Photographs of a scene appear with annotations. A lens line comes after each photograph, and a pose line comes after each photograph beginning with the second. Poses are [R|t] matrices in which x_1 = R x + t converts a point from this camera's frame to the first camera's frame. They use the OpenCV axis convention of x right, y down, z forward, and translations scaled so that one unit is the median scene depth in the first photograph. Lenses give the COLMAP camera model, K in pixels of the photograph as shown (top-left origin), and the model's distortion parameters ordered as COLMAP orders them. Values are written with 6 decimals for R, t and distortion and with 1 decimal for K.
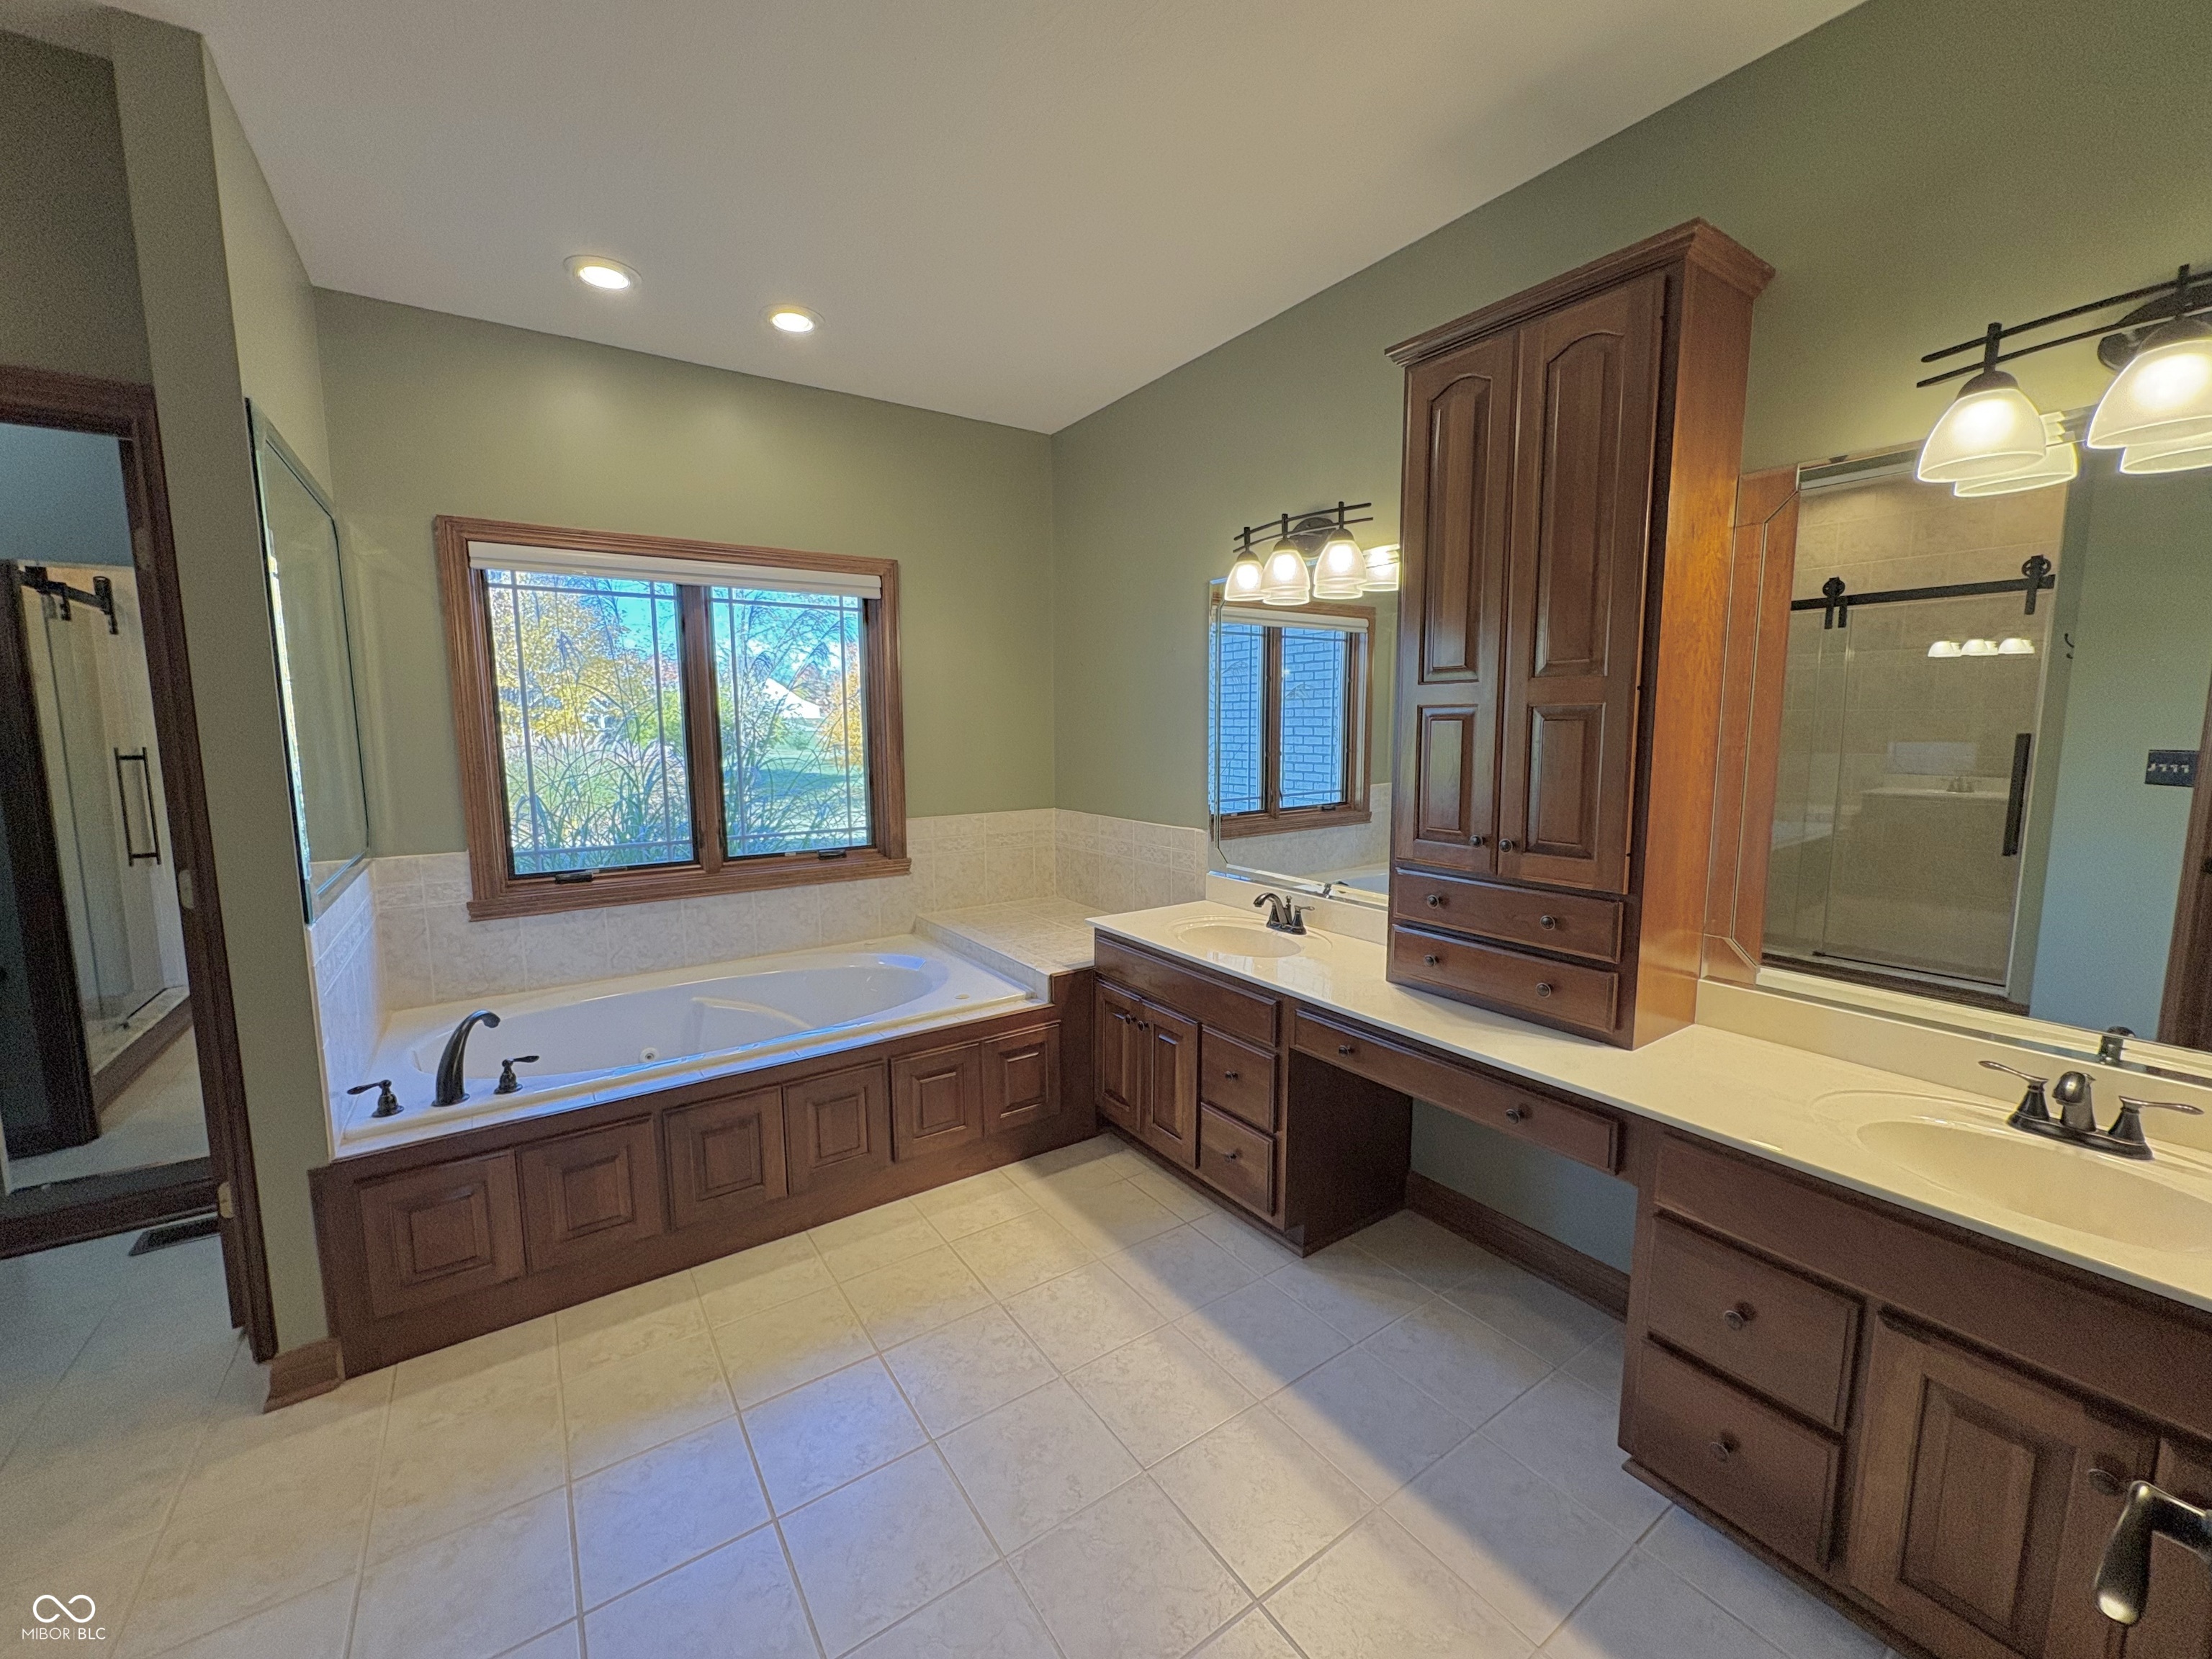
lens RADIAL K [[874.7, 0, 1108.9], [0, 874.7, 829.6], [0, 0, 1]] dist [-0.008830, 0.000296]
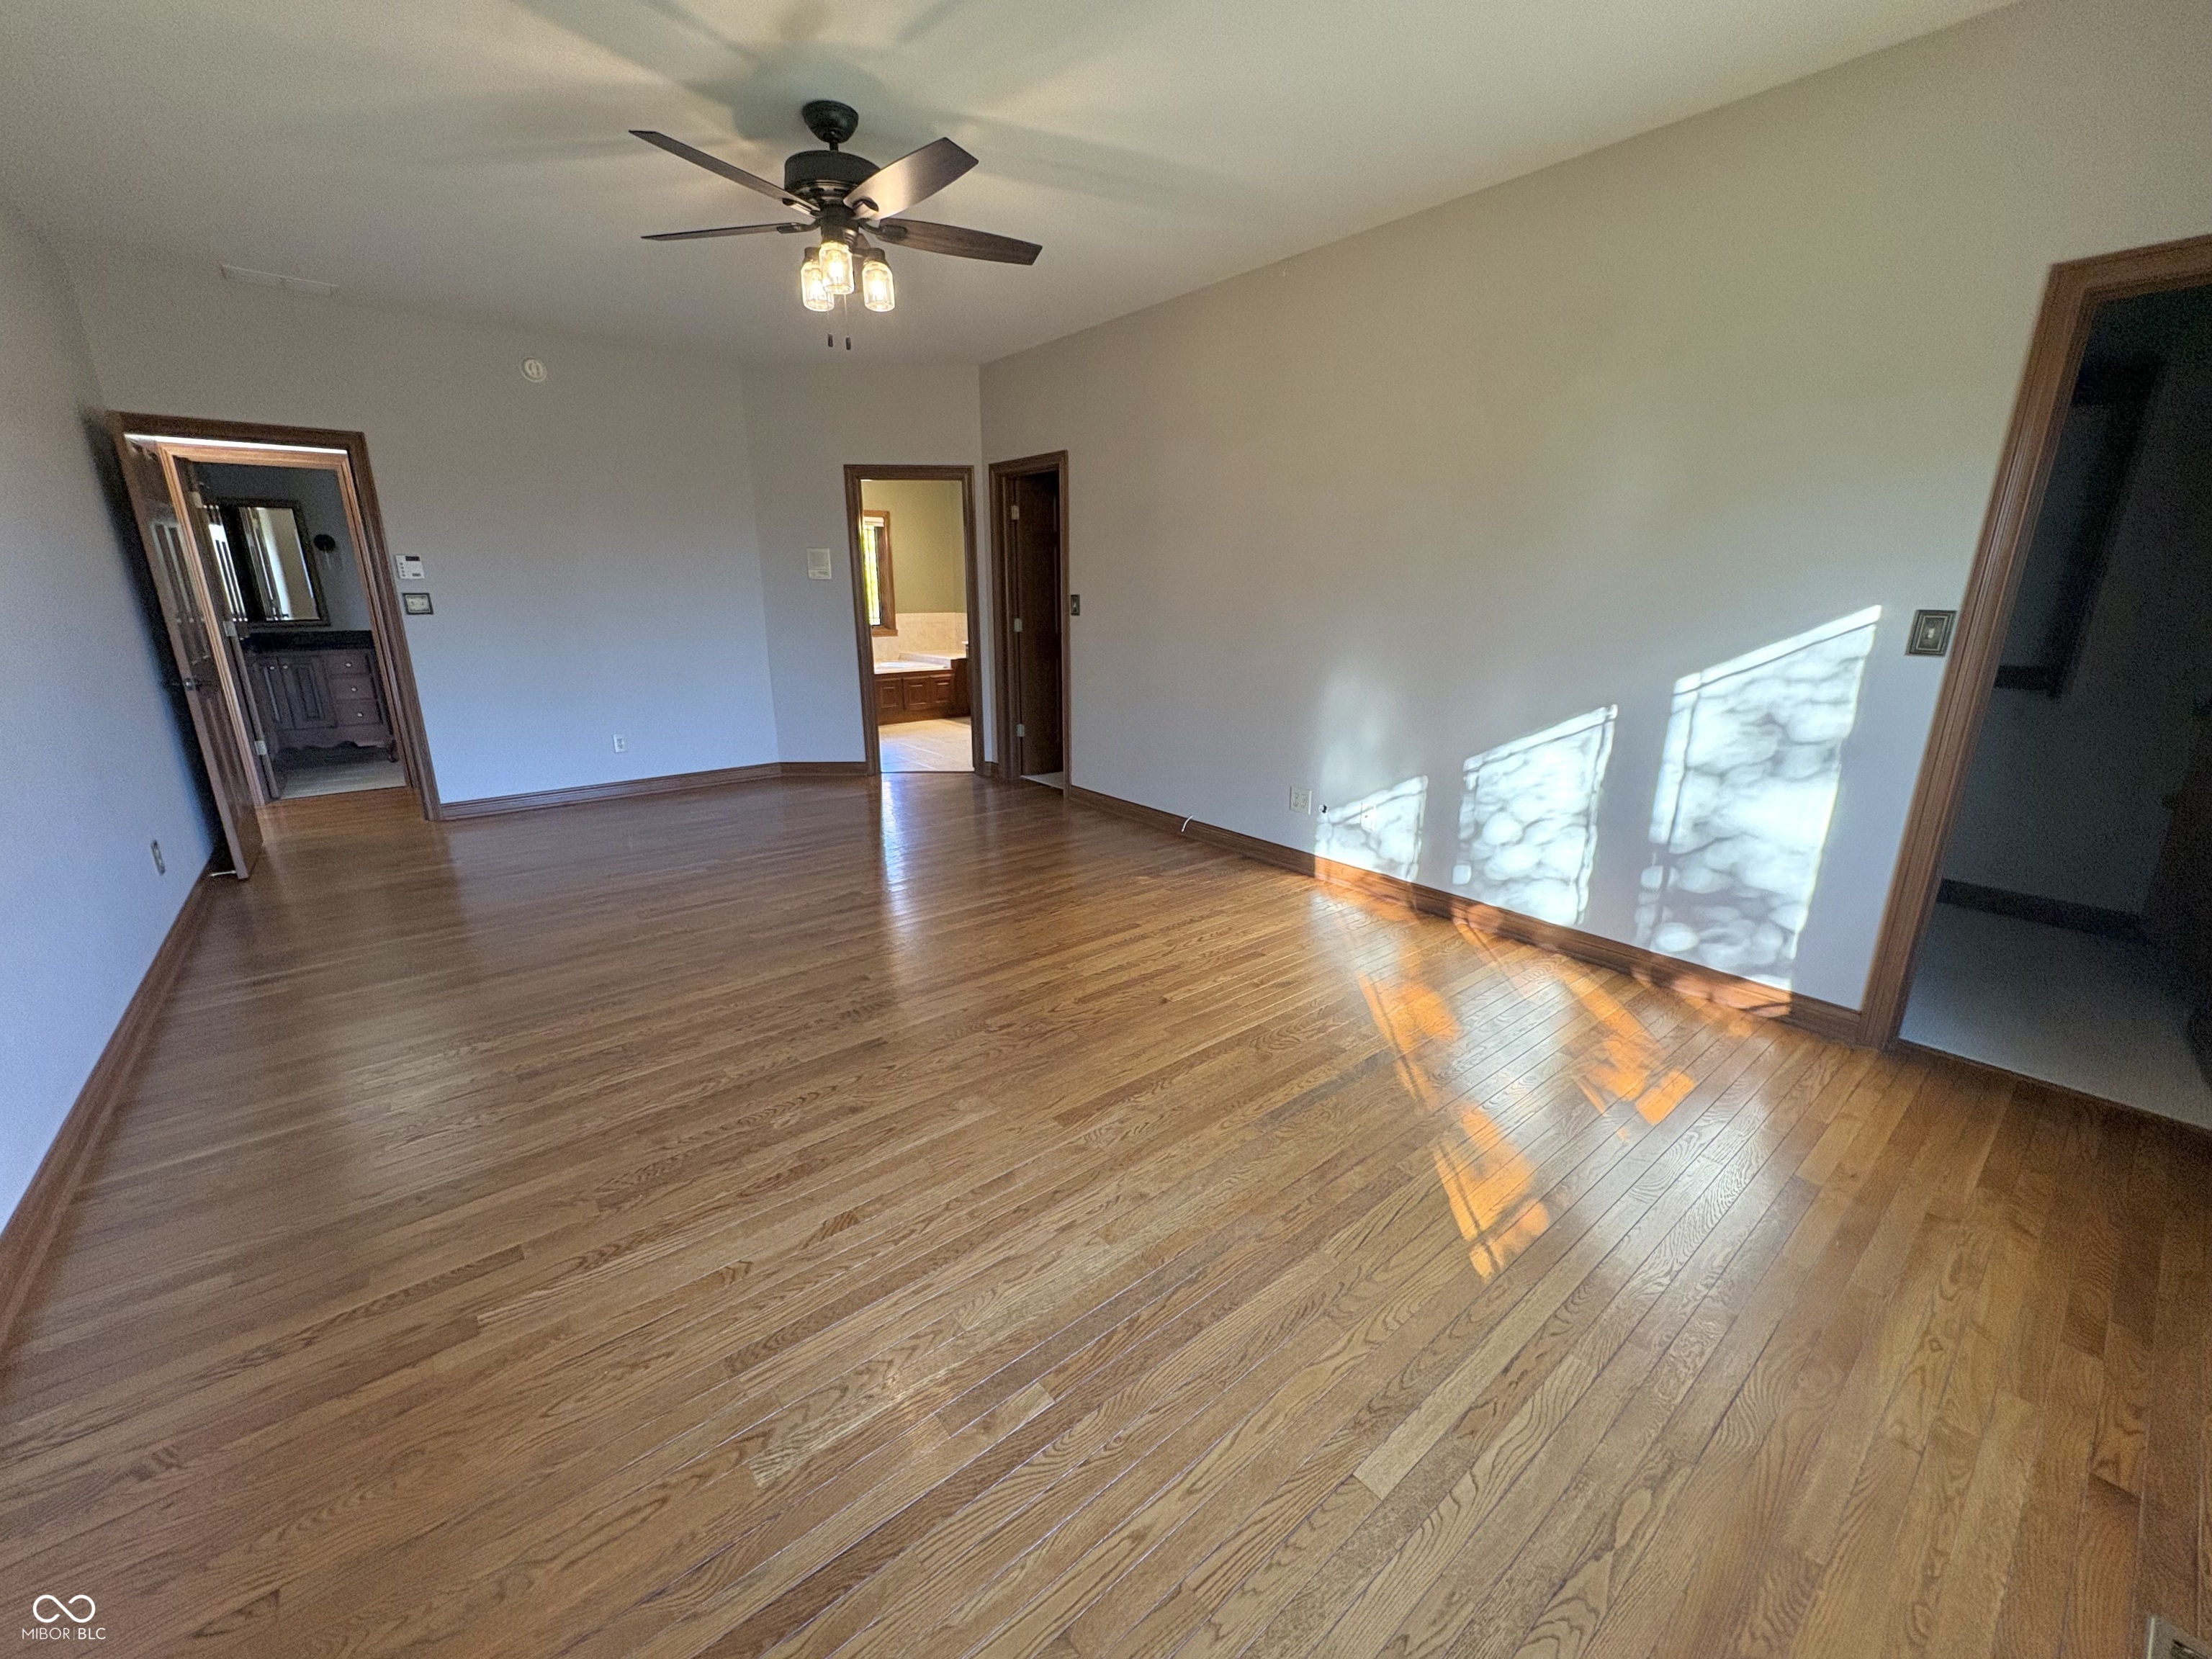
lens RADIAL K [[874.7, 0, 1101.5], [0, 874.7, 829.1], [0, 0, 1]] dist [-0.008830, 0.000296]
pose [[0.996374, -0.012734, 0.084127, 0.180742], [-0.000702, 0.987473, 0.157788, 0.245544], [-0.085082, -0.157275, 0.983883, -2.009916]]
